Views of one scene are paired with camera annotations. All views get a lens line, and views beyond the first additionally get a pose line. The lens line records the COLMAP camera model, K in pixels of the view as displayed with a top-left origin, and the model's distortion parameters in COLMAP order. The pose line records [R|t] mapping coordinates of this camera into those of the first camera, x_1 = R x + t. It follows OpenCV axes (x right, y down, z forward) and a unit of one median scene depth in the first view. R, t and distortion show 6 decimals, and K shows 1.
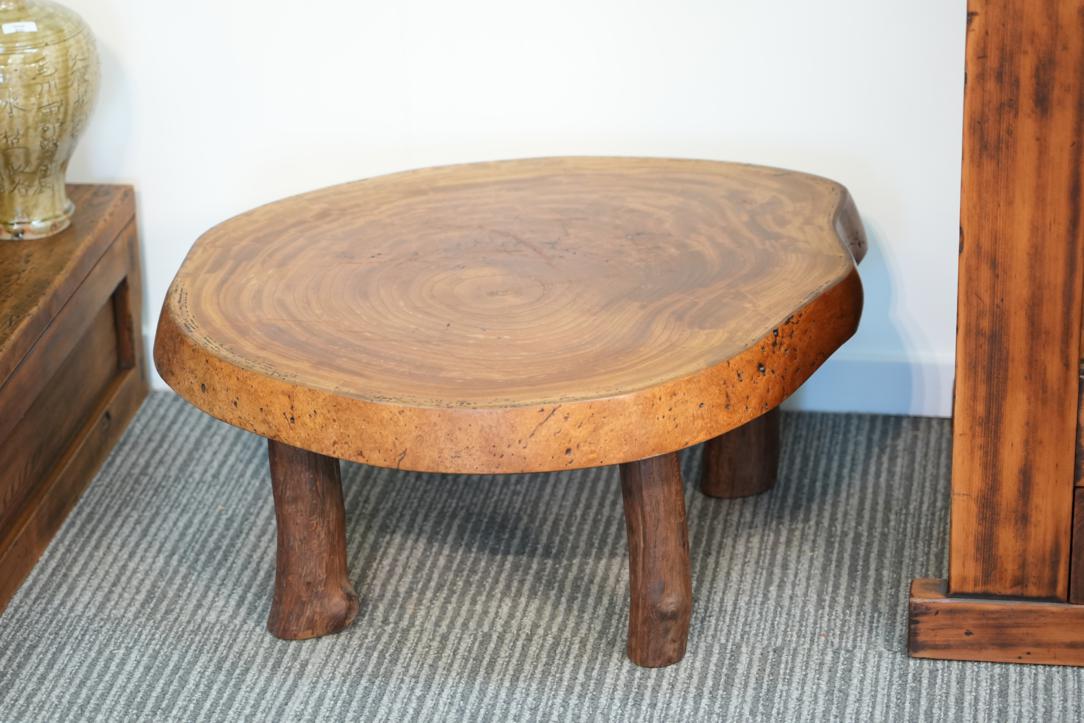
lens RADIAL K [[3229.7, 0, 542.0], [0, 3229.7, 361.4], [0, 0, 1]] dist [0.022149, 0.000000]
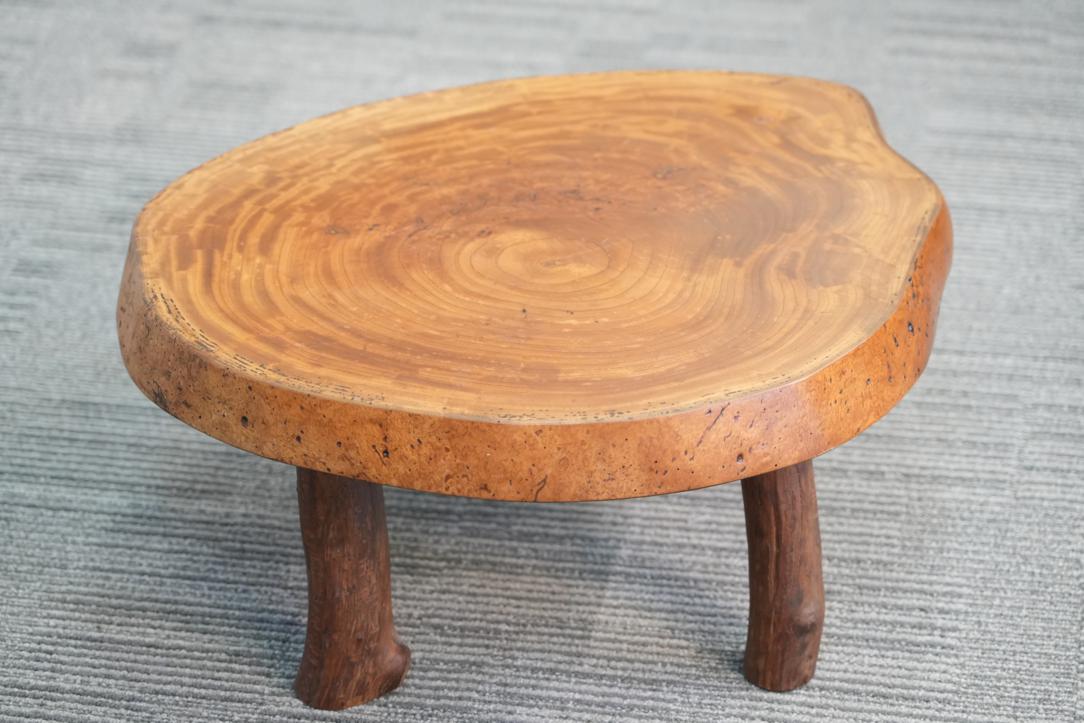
lens RADIAL K [[3229.7, 0, 542.0], [0, 3229.7, 361.6], [0, 0, 1]] dist [0.022149, 0.000000]
pose [[0.962355, -0.104541, 0.250888, -0.235381], [0.090012, 0.993566, 0.068735, -0.055277], [-0.256459, -0.043564, 0.965573, 0.215441]]
